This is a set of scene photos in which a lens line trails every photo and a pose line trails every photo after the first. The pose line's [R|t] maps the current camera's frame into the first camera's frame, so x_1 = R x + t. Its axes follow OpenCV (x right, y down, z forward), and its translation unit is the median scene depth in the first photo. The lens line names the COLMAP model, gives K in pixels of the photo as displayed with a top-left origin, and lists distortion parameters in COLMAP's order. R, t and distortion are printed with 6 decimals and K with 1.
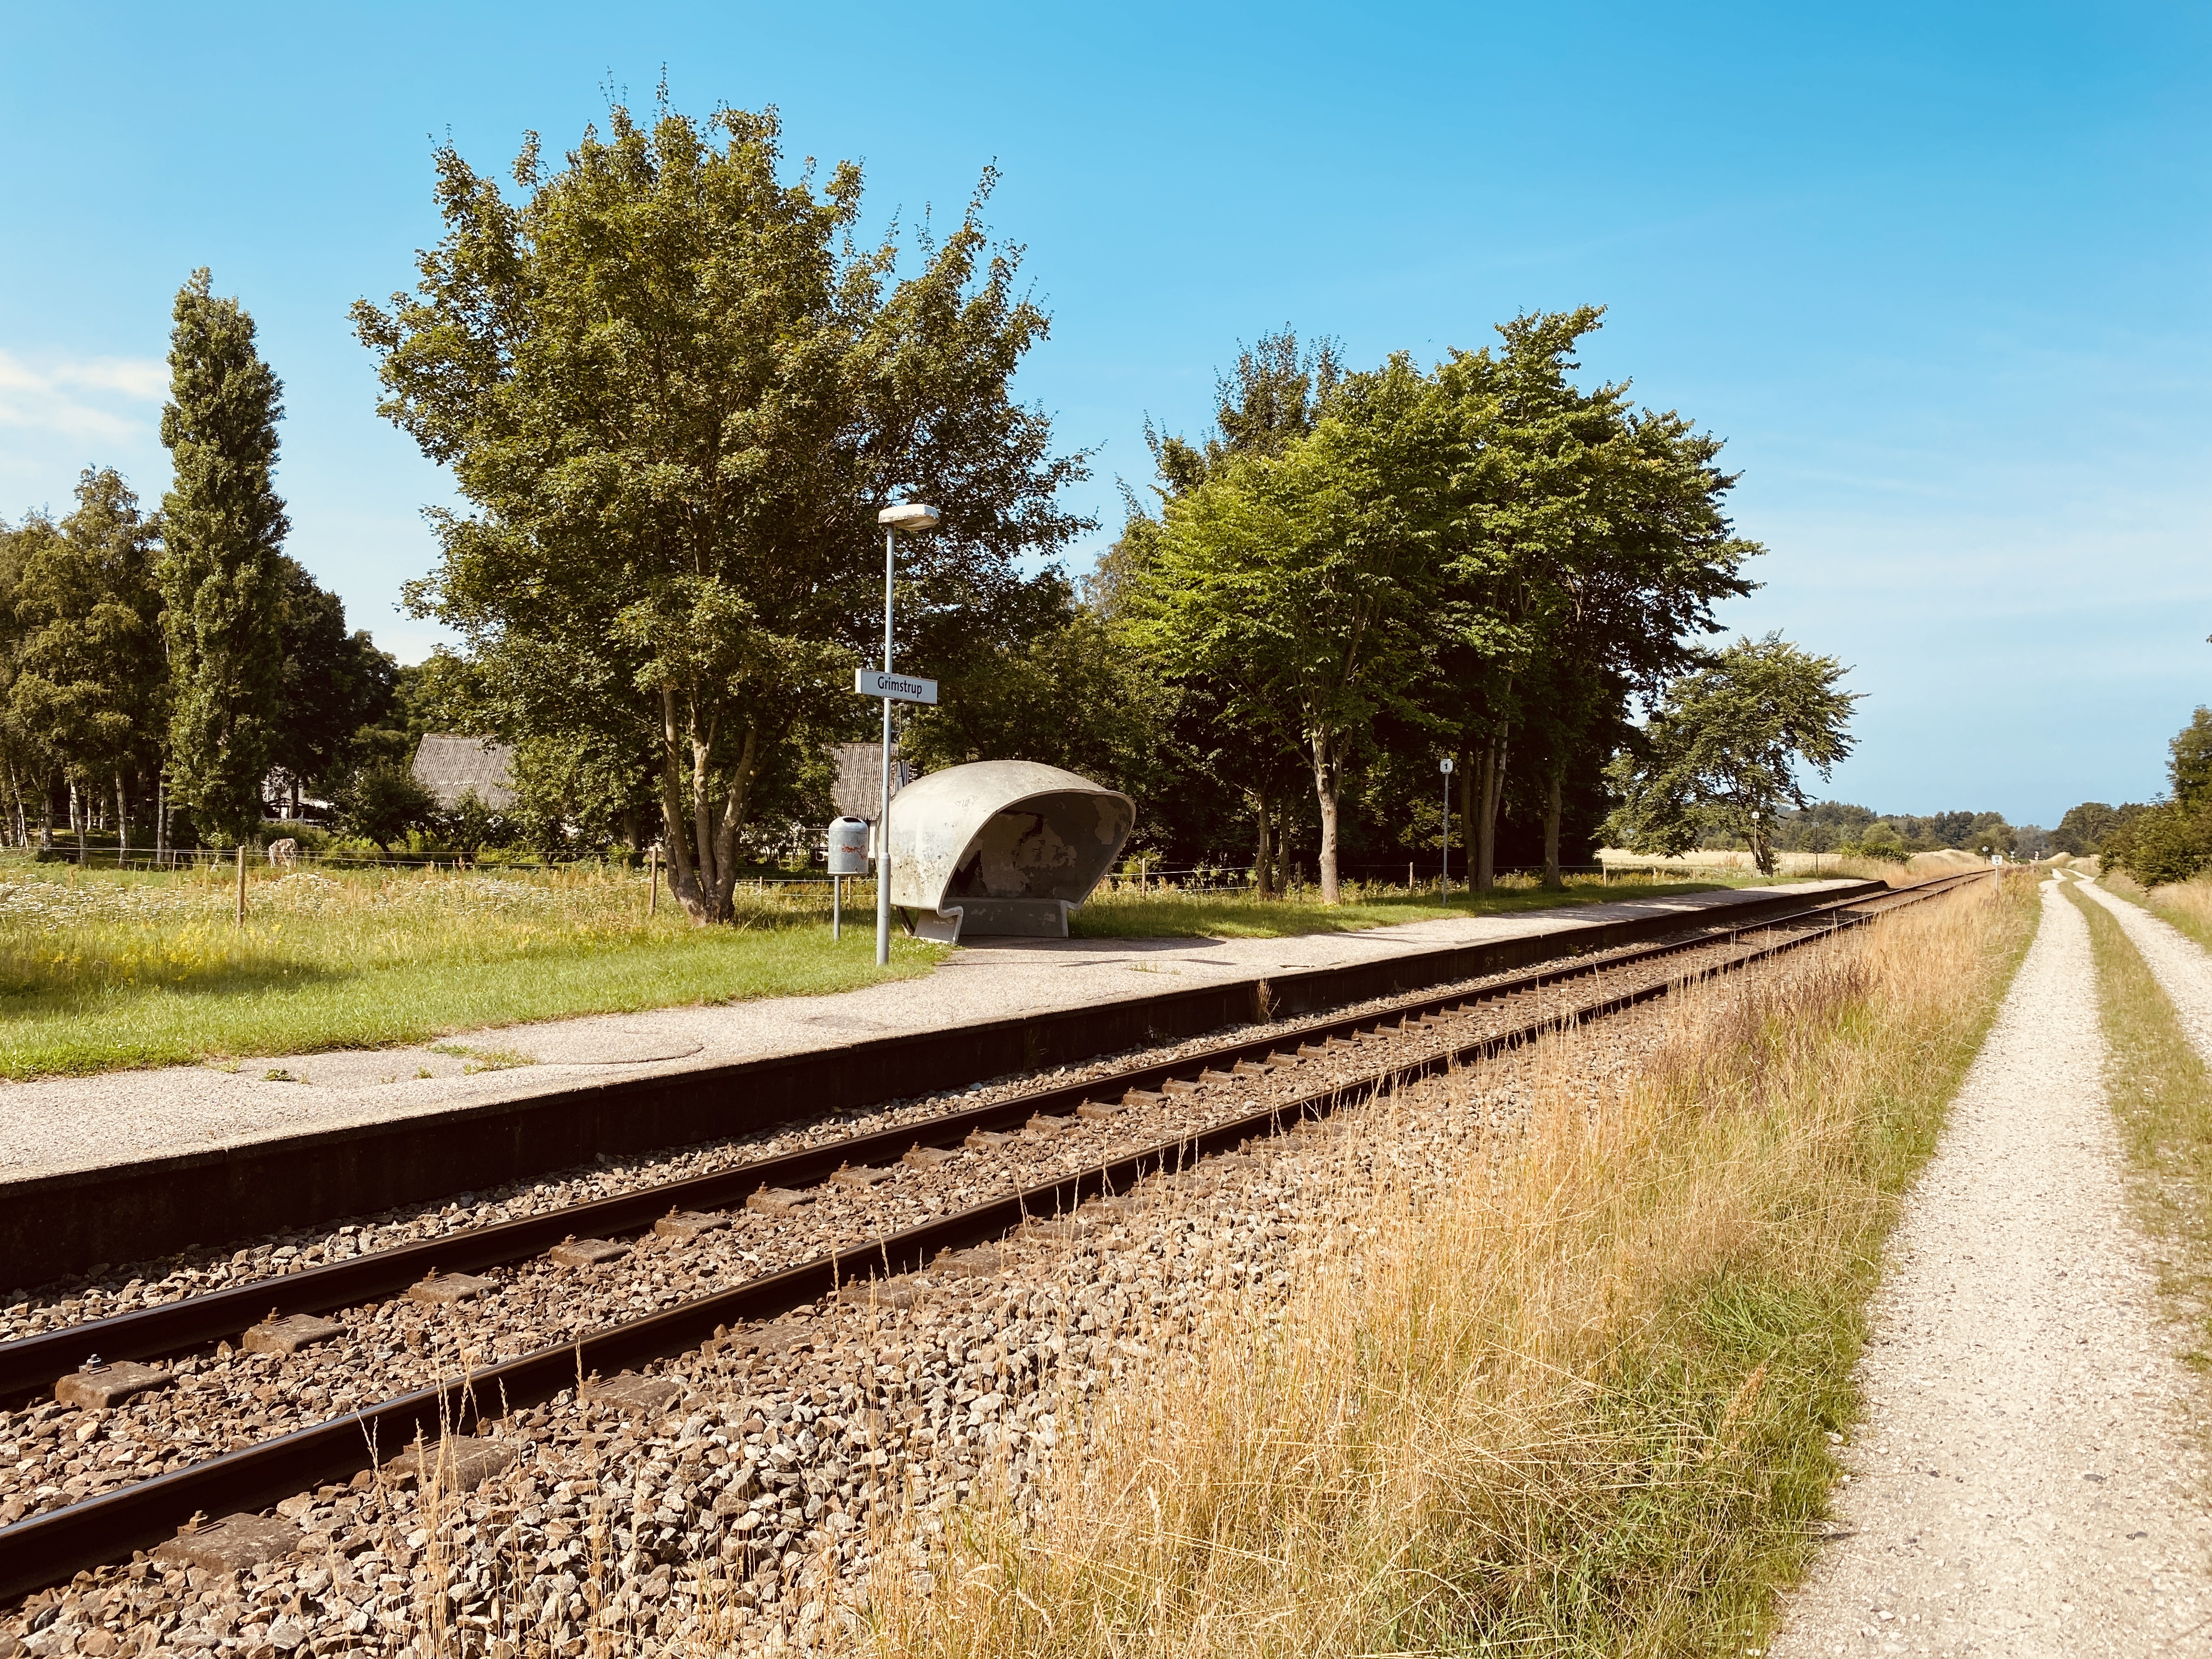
lens RADIAL K [[1677.8, 0, 1115.4], [0, 1677.8, 844.4], [0, 0, 1]] dist [0.044149, -0.046742]
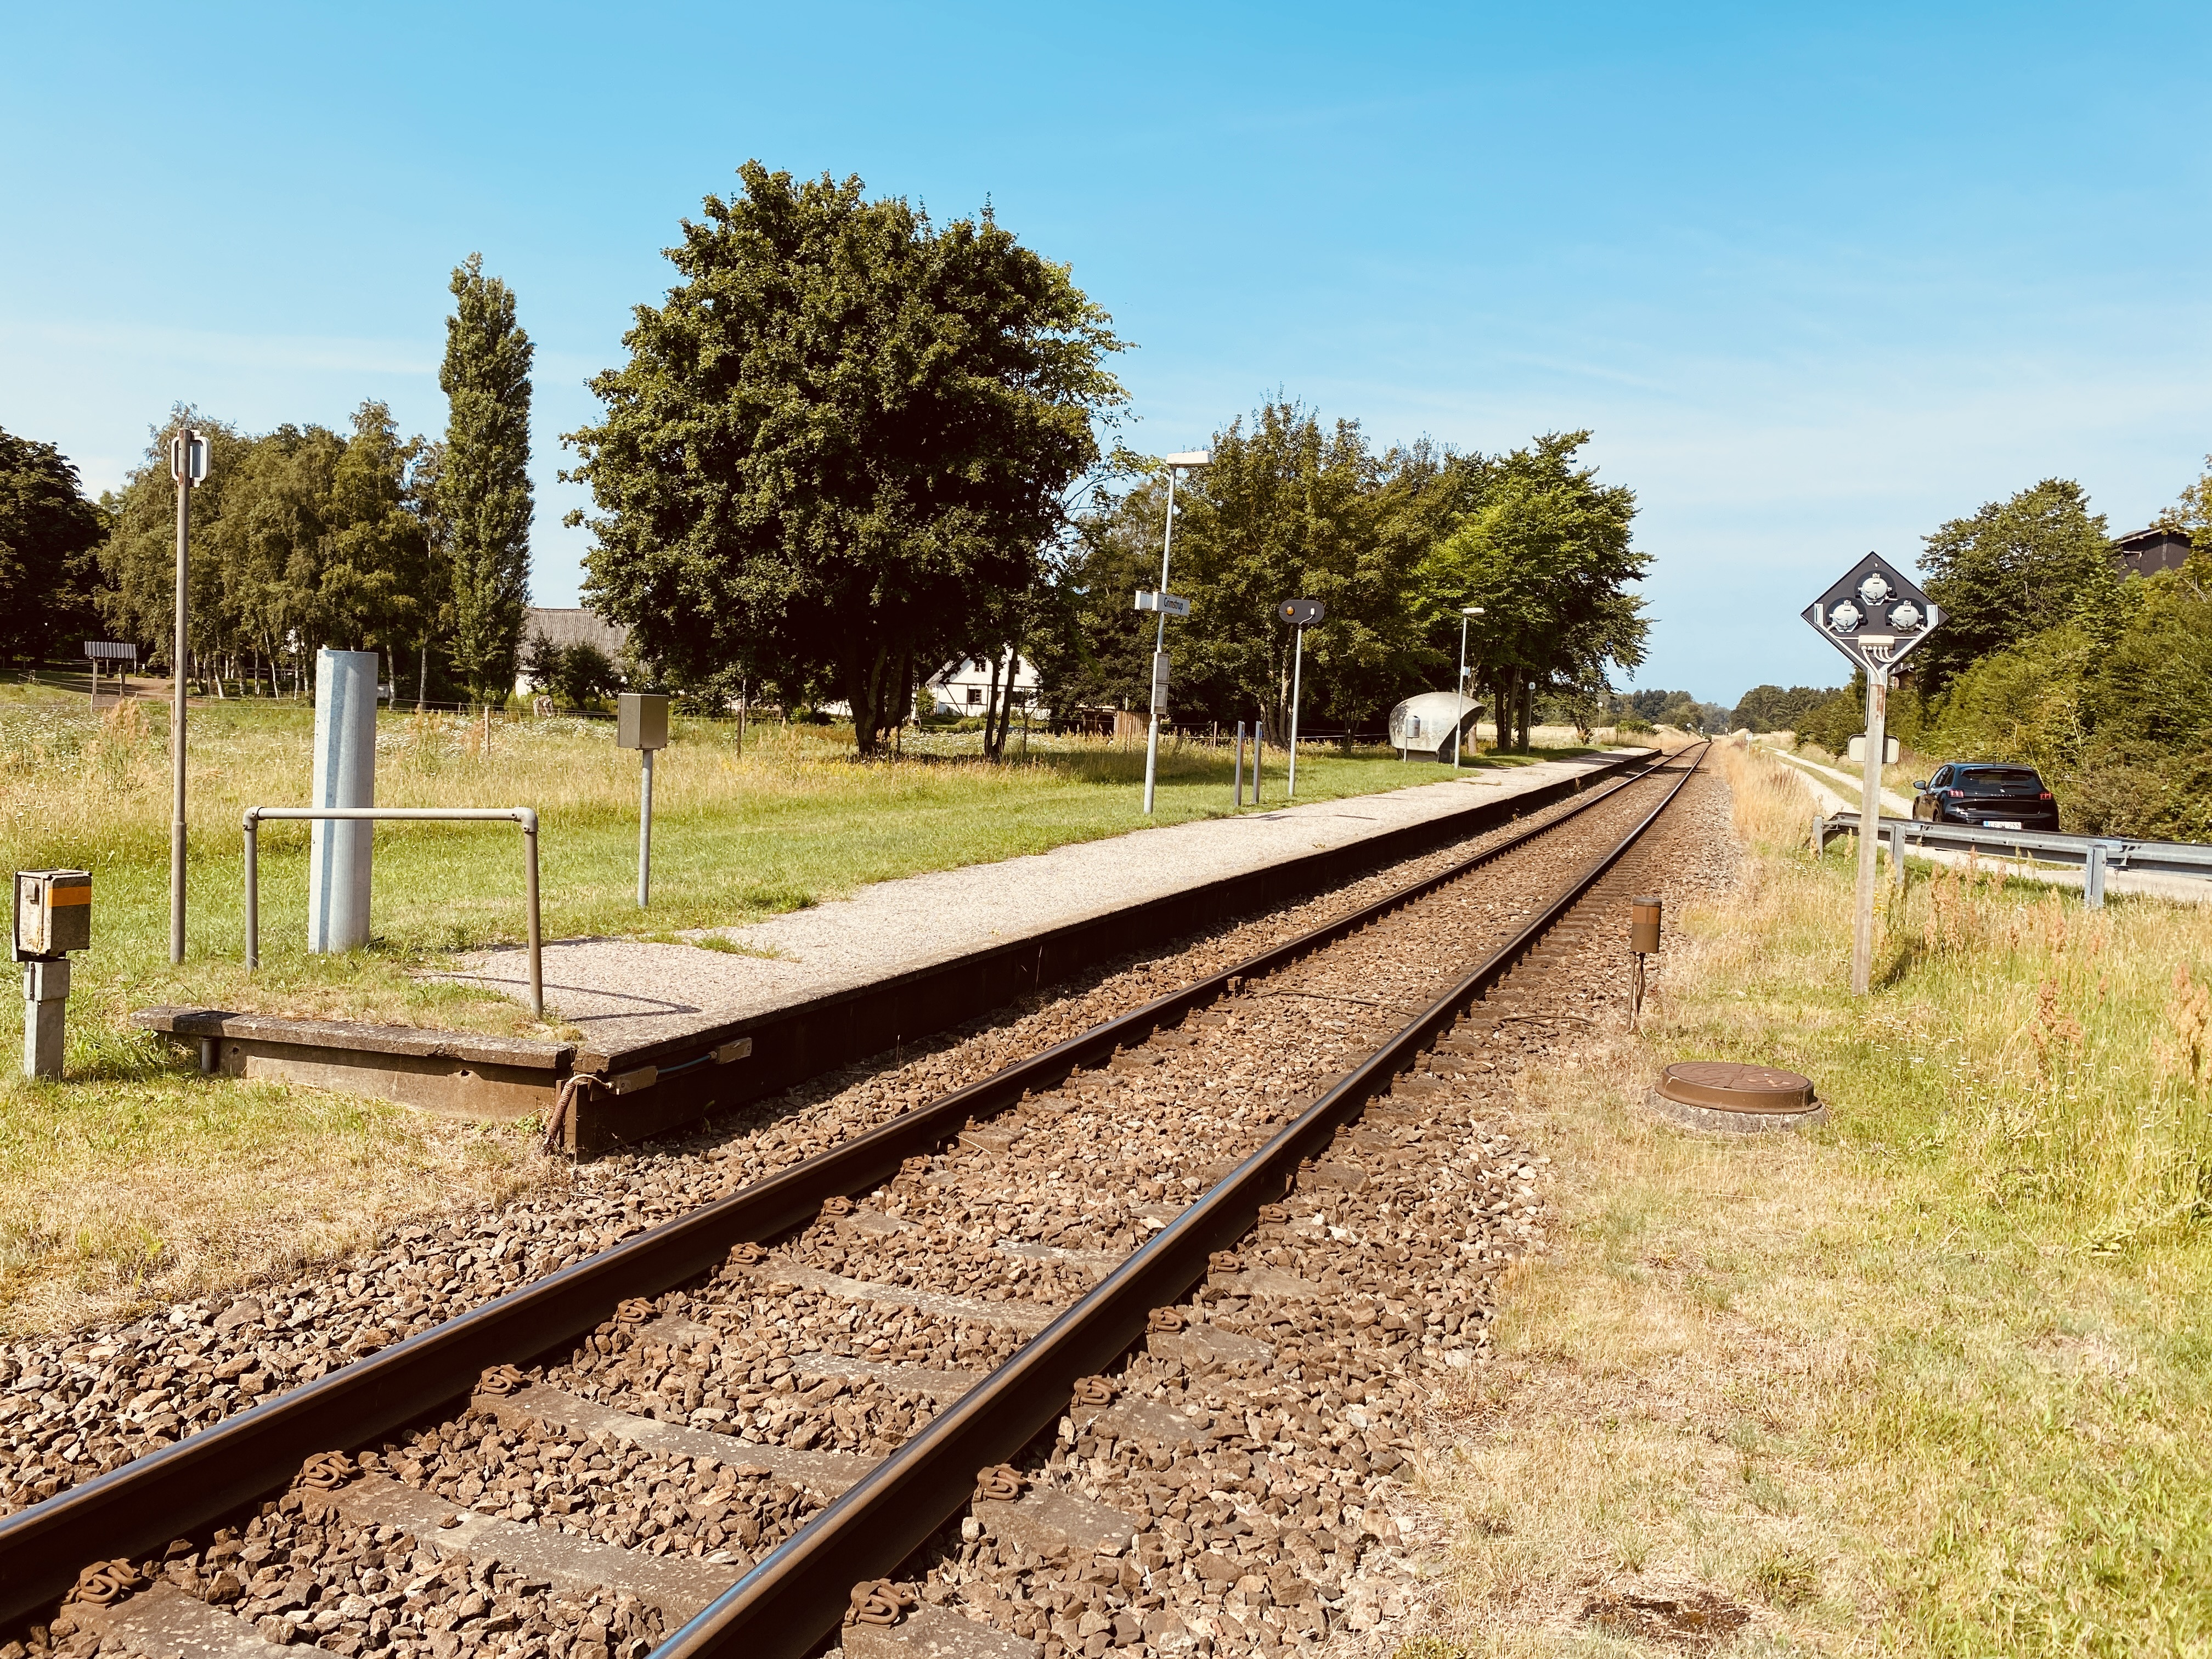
lens RADIAL K [[1677.8, 0, 1101.2], [0, 1677.8, 829.2], [0, 0, 1]] dist [0.044149, -0.046742]
pose [[0.988423, 0.011199, 0.151307, -0.424568], [-0.022369, 0.997130, 0.072324, -0.007612], [-0.150063, -0.074872, 0.985837, -0.628650]]
